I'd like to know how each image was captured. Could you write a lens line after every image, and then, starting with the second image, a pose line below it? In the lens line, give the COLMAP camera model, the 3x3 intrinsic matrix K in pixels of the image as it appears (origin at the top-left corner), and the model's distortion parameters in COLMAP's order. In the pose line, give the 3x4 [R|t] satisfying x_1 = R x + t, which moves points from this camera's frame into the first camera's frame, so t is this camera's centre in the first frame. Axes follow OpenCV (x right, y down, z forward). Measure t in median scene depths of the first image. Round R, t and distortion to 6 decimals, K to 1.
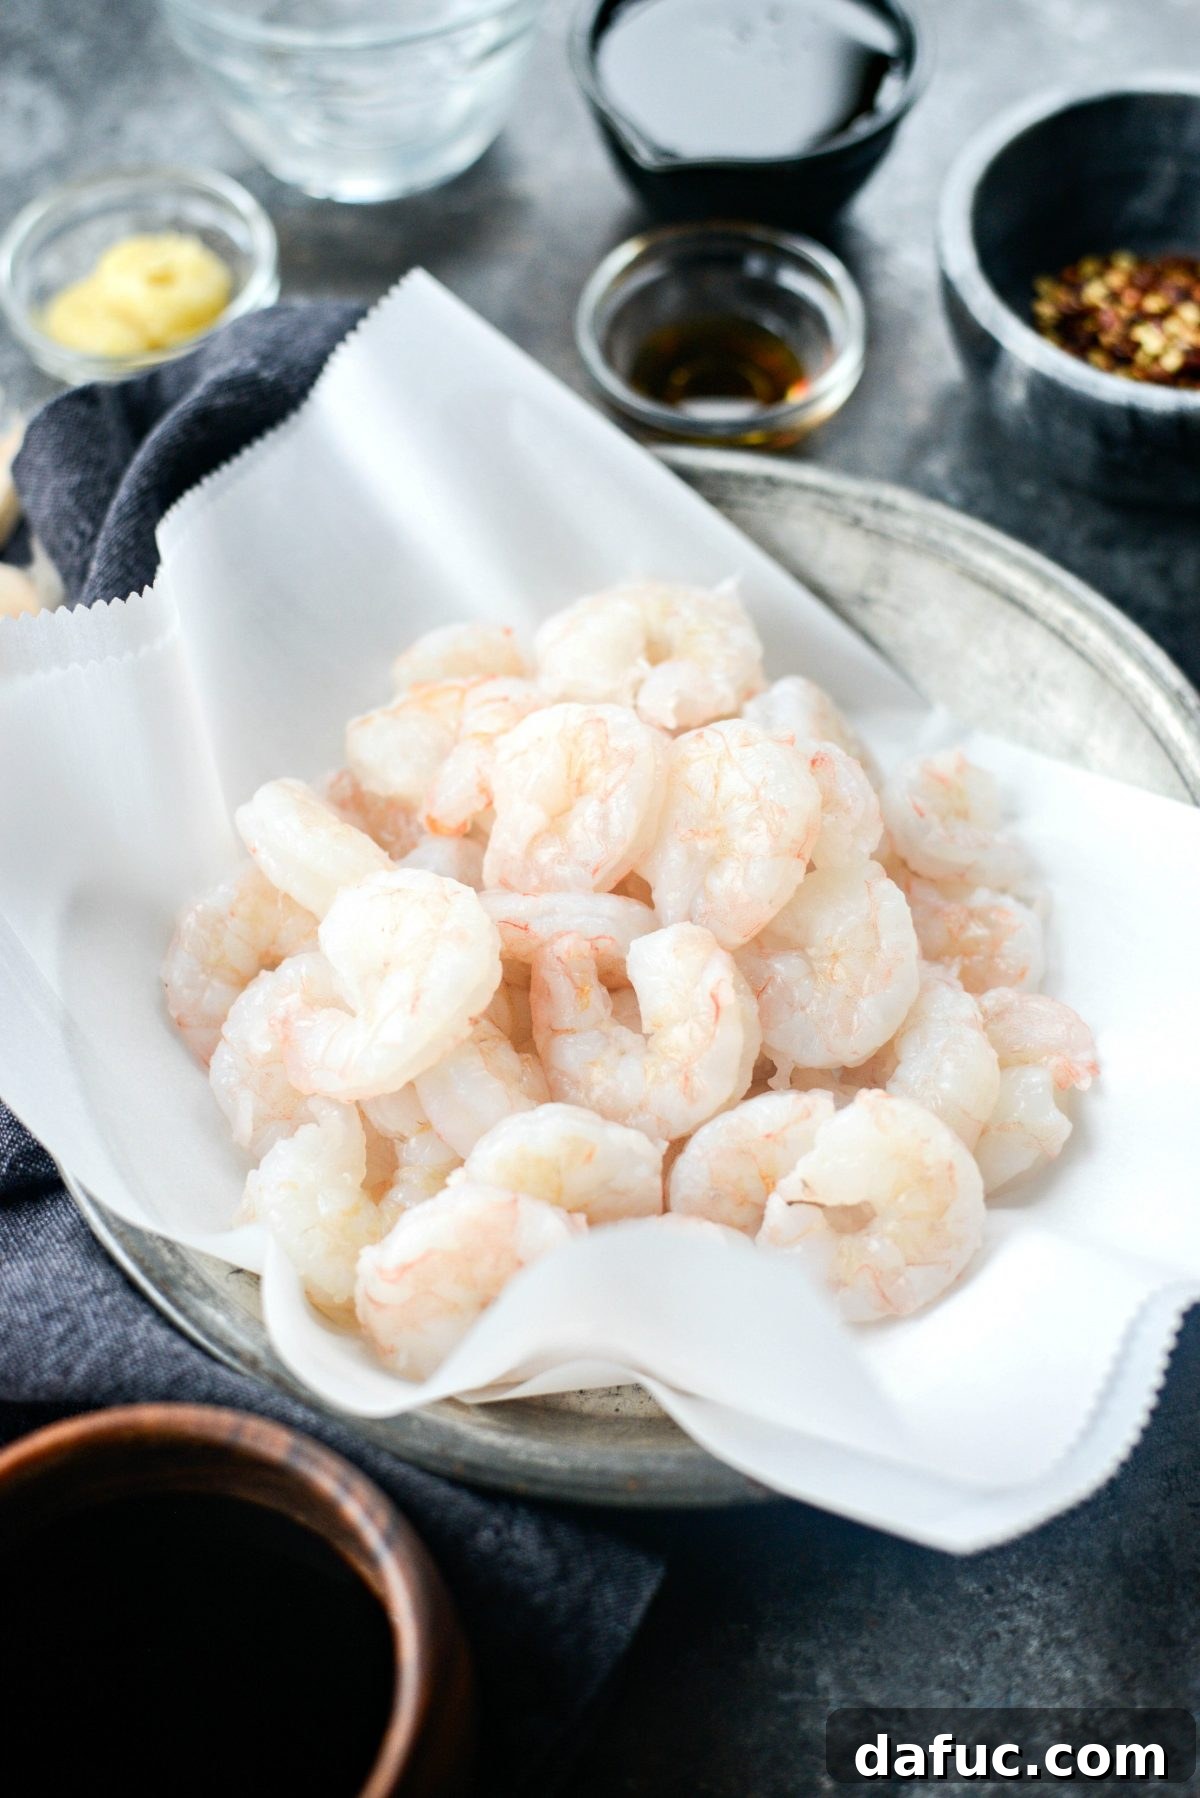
lens RADIAL K [[2978.0, 0, 607.4], [0, 2978.0, 834.9], [0, 0, 1]] dist [-0.137385, -0.070712]
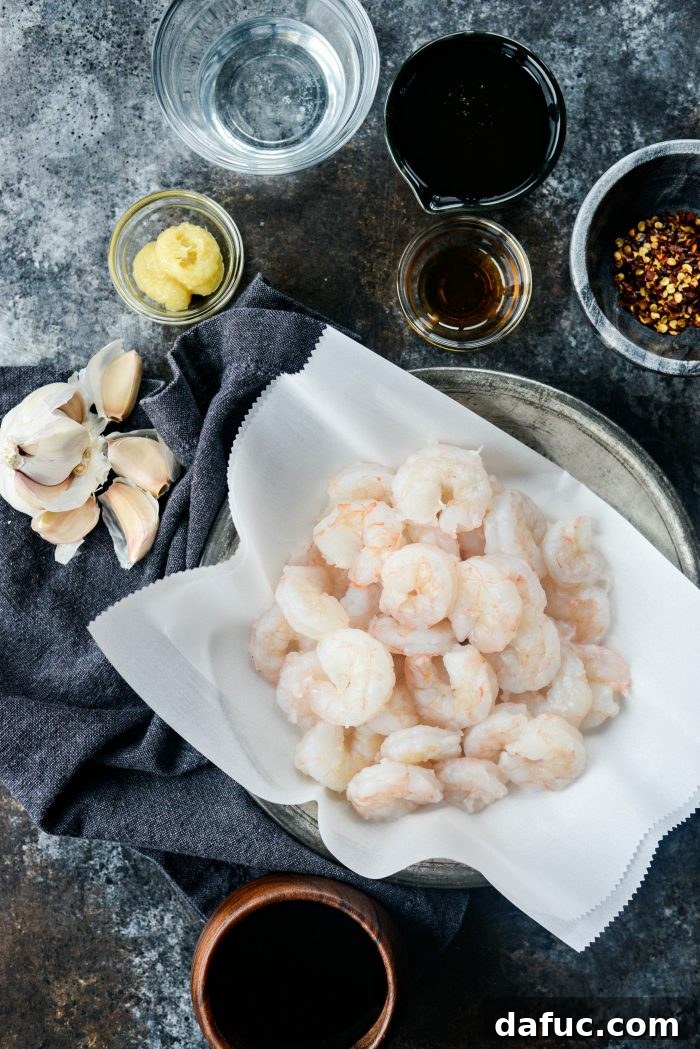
lens RADIAL K [[1737.4, 0, 354.3], [0, 1737.4, 487.1], [0, 0, 1]] dist [-0.137385, -0.070712]
pose [[0.997808, -0.064671, 0.014027, -0.078589], [0.044254, 0.809714, 0.585154, -0.922752], [-0.049201, -0.583250, 0.810801, -0.083013]]
